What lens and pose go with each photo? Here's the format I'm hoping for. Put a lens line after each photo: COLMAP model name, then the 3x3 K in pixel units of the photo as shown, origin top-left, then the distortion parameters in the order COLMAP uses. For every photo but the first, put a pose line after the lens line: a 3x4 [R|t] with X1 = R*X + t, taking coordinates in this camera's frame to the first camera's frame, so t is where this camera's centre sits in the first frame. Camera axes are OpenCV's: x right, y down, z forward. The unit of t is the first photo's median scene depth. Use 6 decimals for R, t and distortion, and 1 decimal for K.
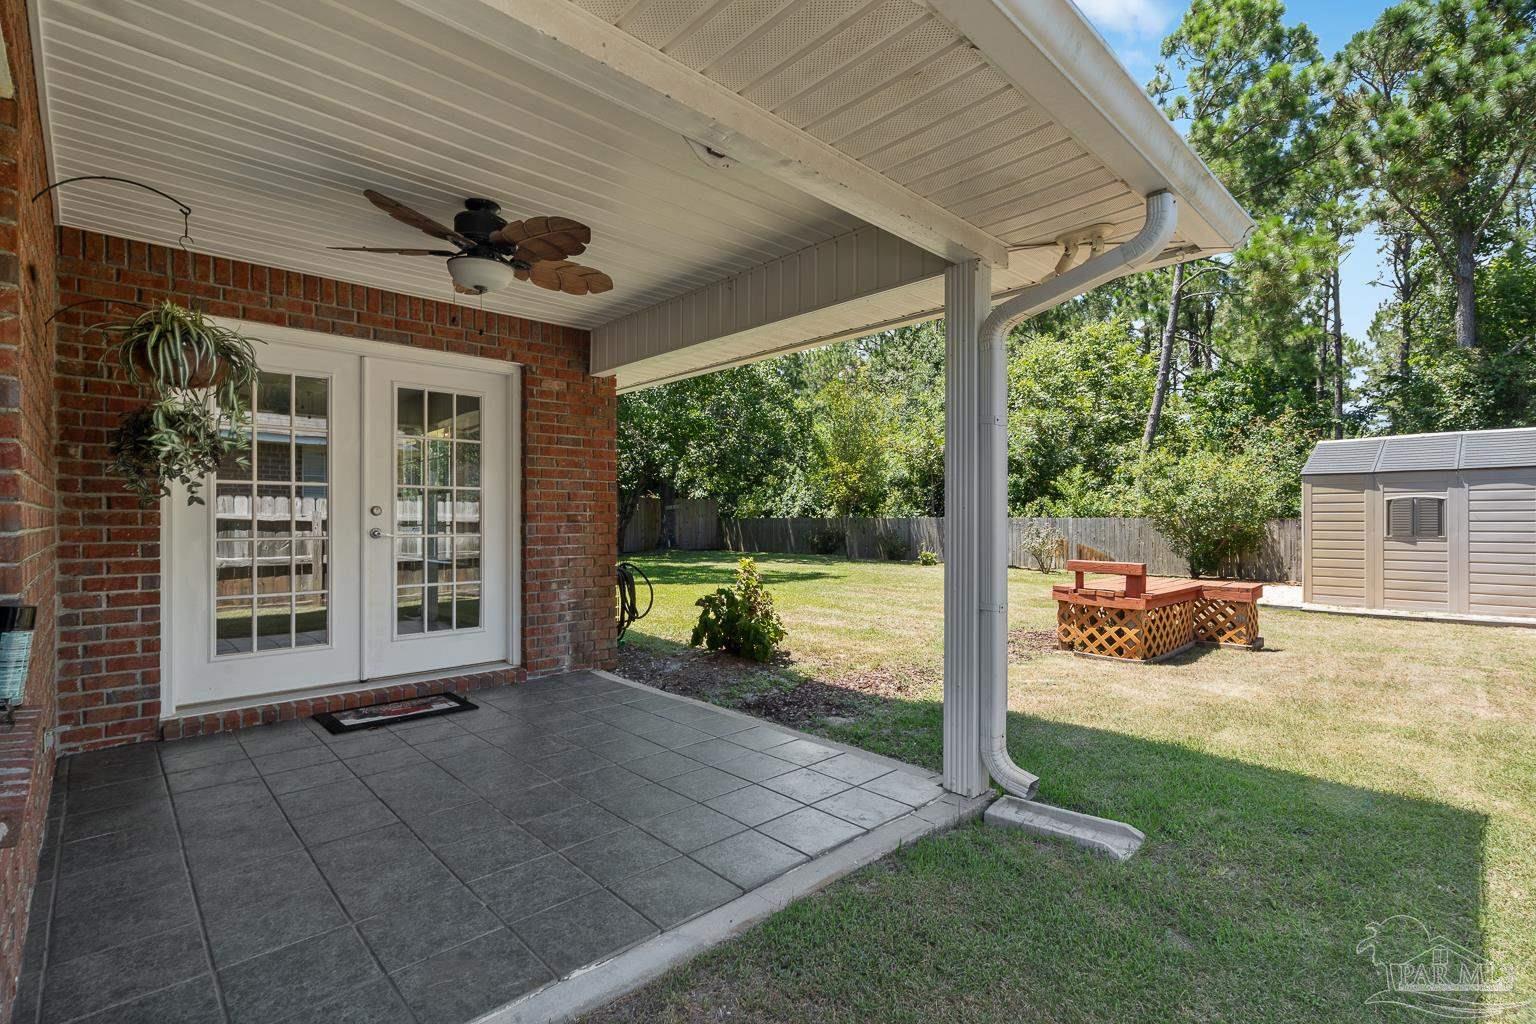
lens RADIAL K [[701.1, 0, 758.6], [0, 701.1, 516.1], [0, 0, 1]] dist [-0.006824, 0.002532]
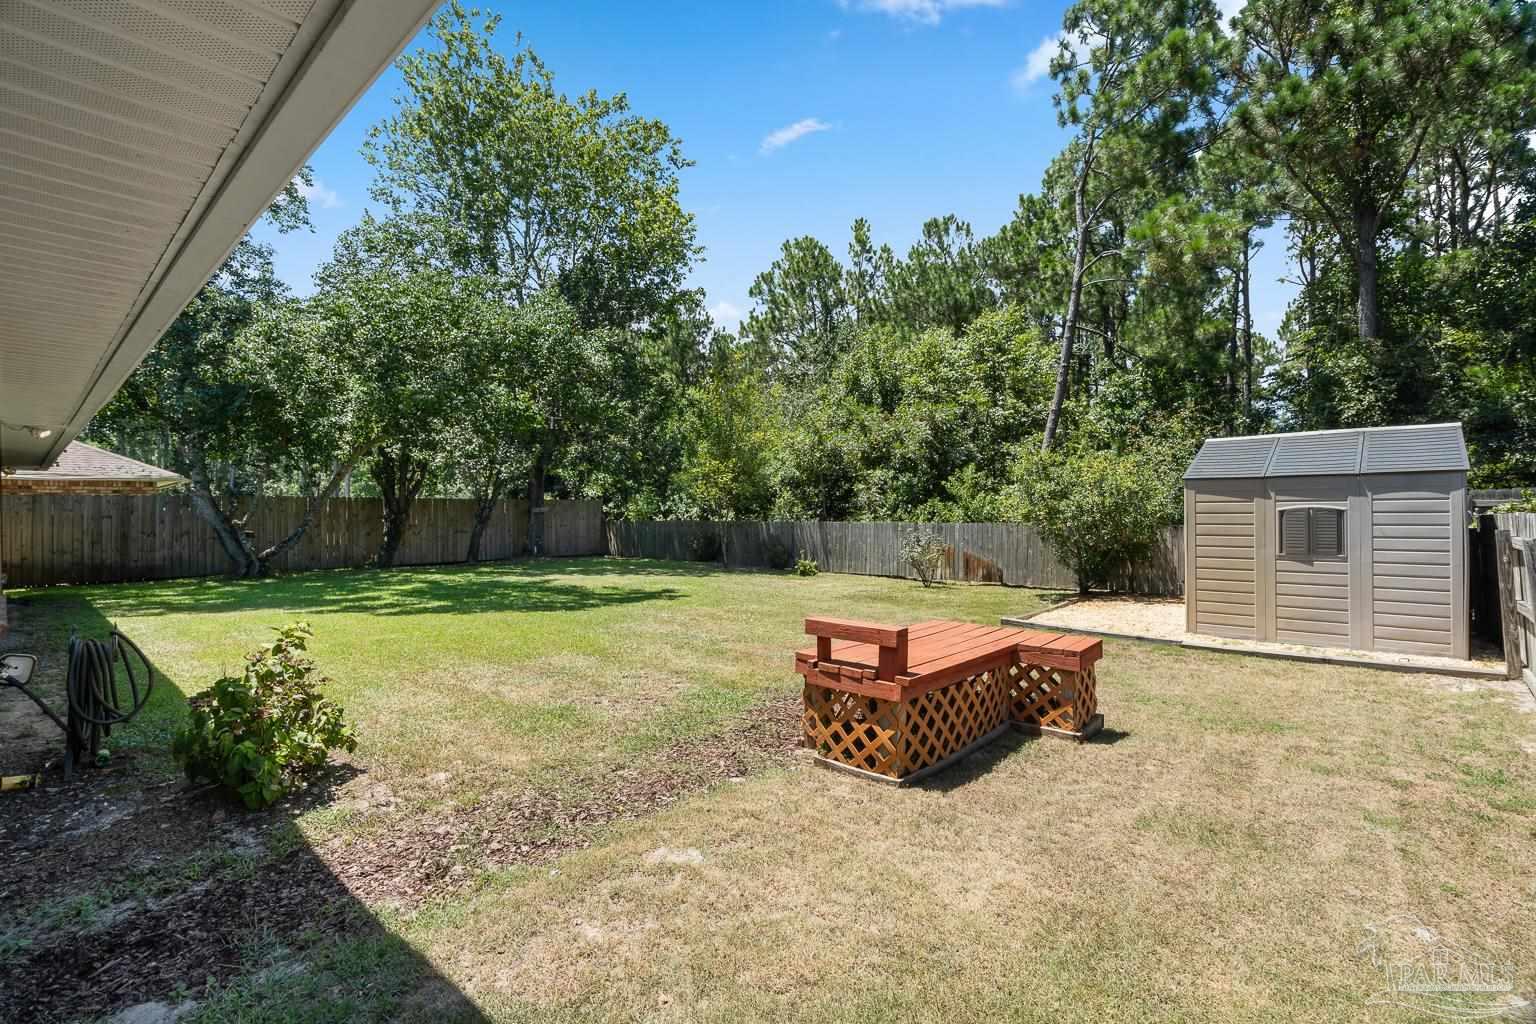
lens RADIAL K [[696.2, 0, 757.8], [0, 696.2, 506.4], [0, 0, 1]] dist [-0.003293, -0.000882]
pose [[0.997605, -0.003776, 0.069062, 0.143716], [0.004218, 0.999972, -0.006254, -0.016045], [-0.069036, 0.006530, 0.997593, 0.140626]]
